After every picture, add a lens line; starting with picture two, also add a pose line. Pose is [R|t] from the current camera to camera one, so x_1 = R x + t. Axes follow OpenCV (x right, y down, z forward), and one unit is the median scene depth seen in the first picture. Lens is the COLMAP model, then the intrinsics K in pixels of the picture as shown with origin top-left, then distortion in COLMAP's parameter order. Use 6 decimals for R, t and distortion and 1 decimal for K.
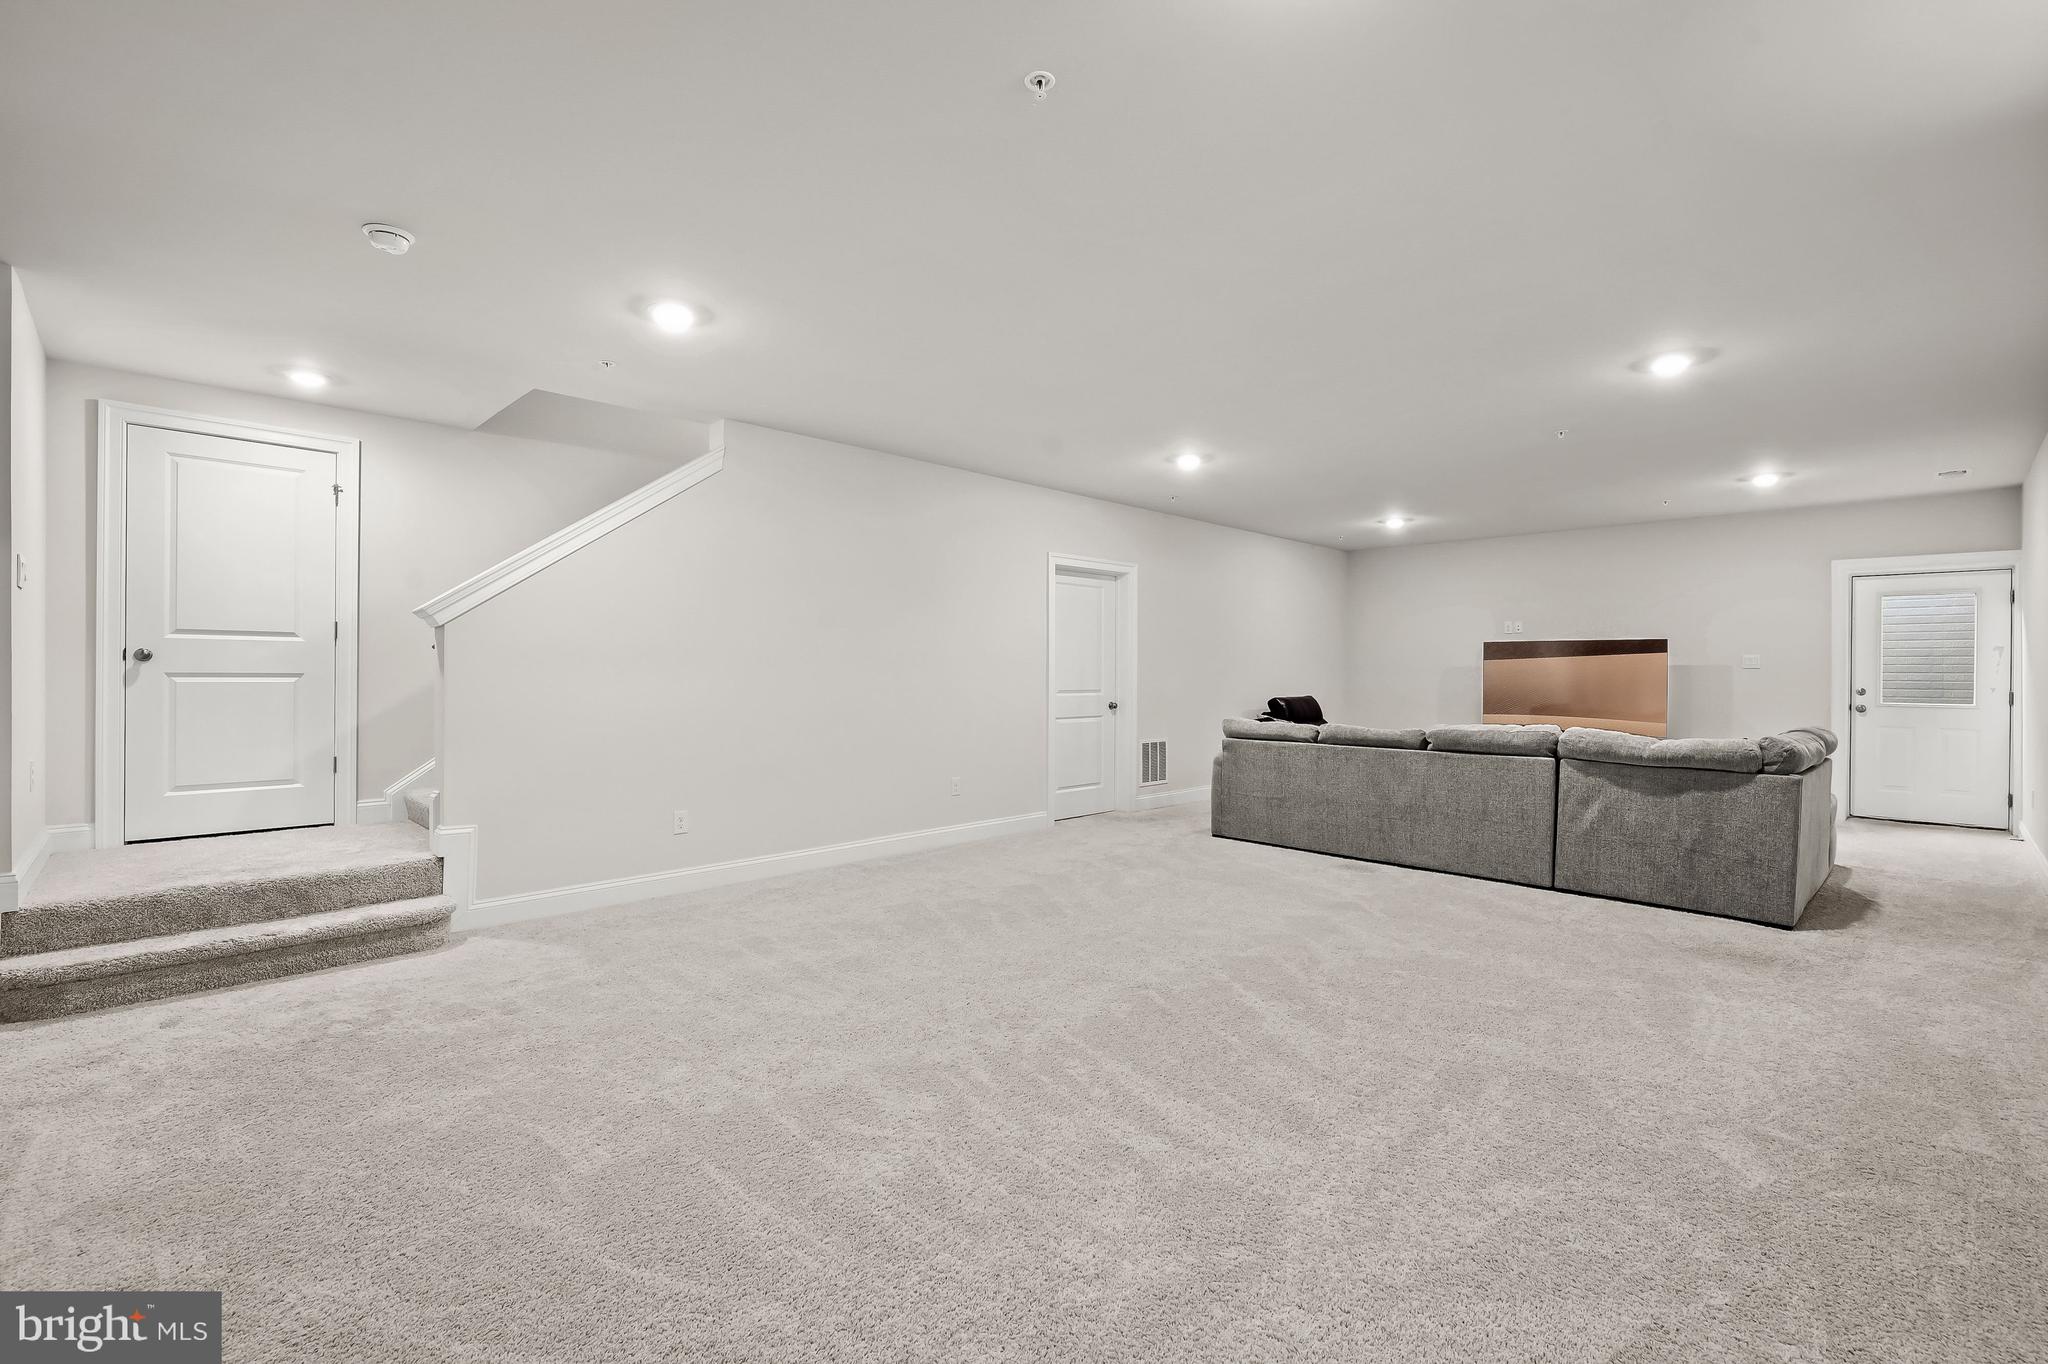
lens RADIAL K [[909.1, 0, 1023.8], [0, 909.1, 668.5], [0, 0, 1]] dist [0.000055, -0.000111]
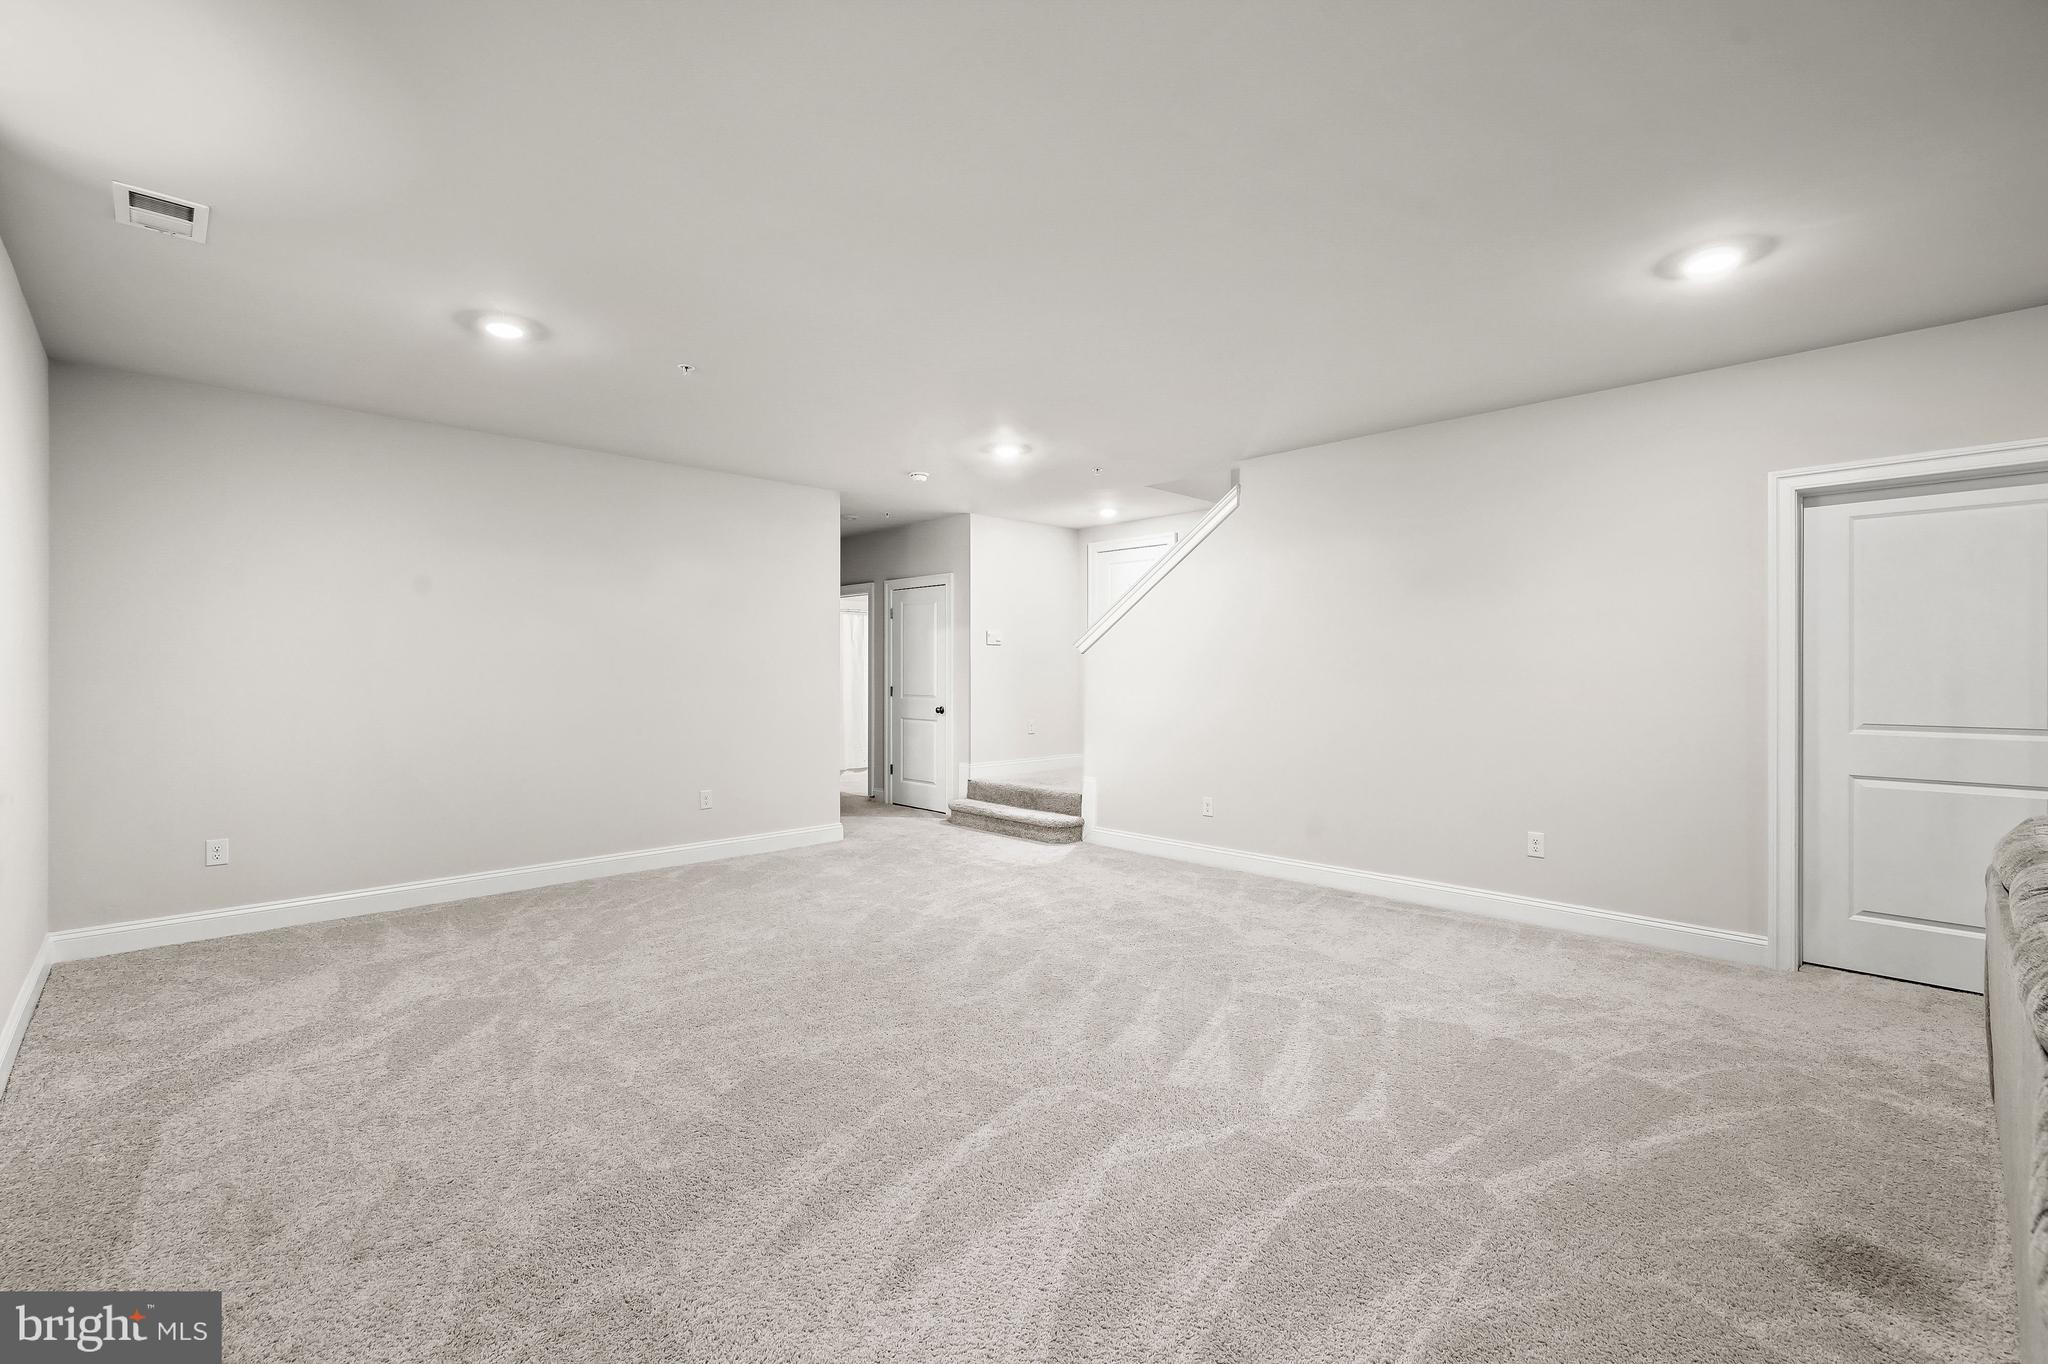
lens RADIAL K [[883.2, 0, 1031.8], [0, 883.2, 679.1], [0, 0, 1]] dist [0.001093, -0.000002]
pose [[-0.009752, 0.006627, -0.999930, 0.974894], [0.006317, 0.999958, 0.006565, -0.014089], [0.999932, -0.006252, -0.009793, 0.937014]]
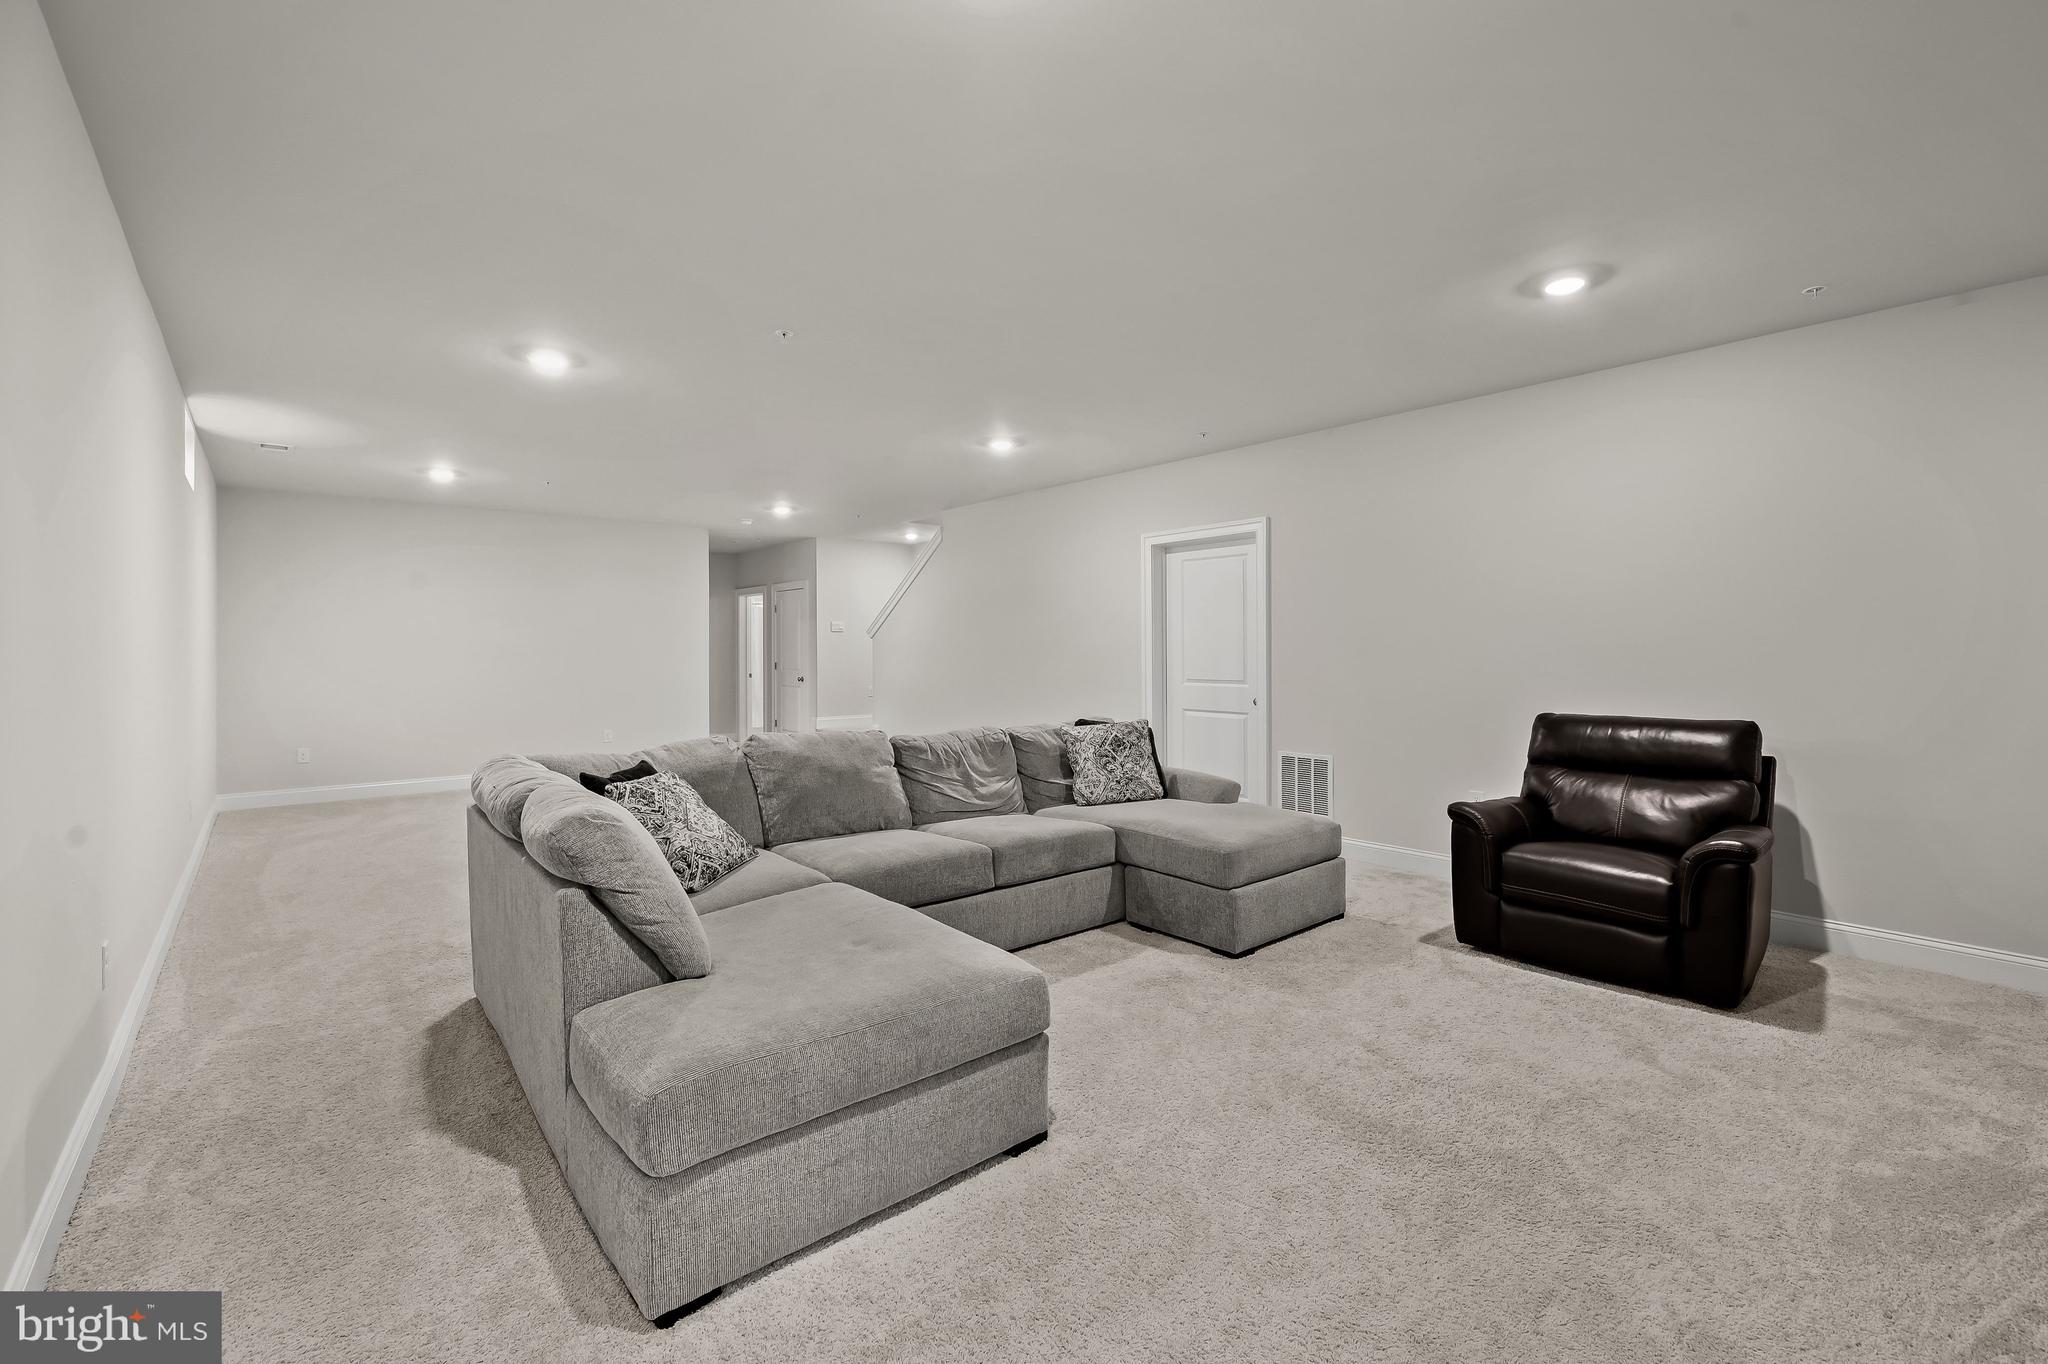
lens RADIAL K [[883.2, 0, 1031.8], [0, 883.2, 679.1], [0, 0, 1]] dist [0.001093, -0.000002]
pose [[-0.080961, 0.029816, -0.996271, 1.632799], [0.009704, 0.999529, 0.029125, -0.006855], [0.996670, -0.007310, -0.081212, 1.610895]]
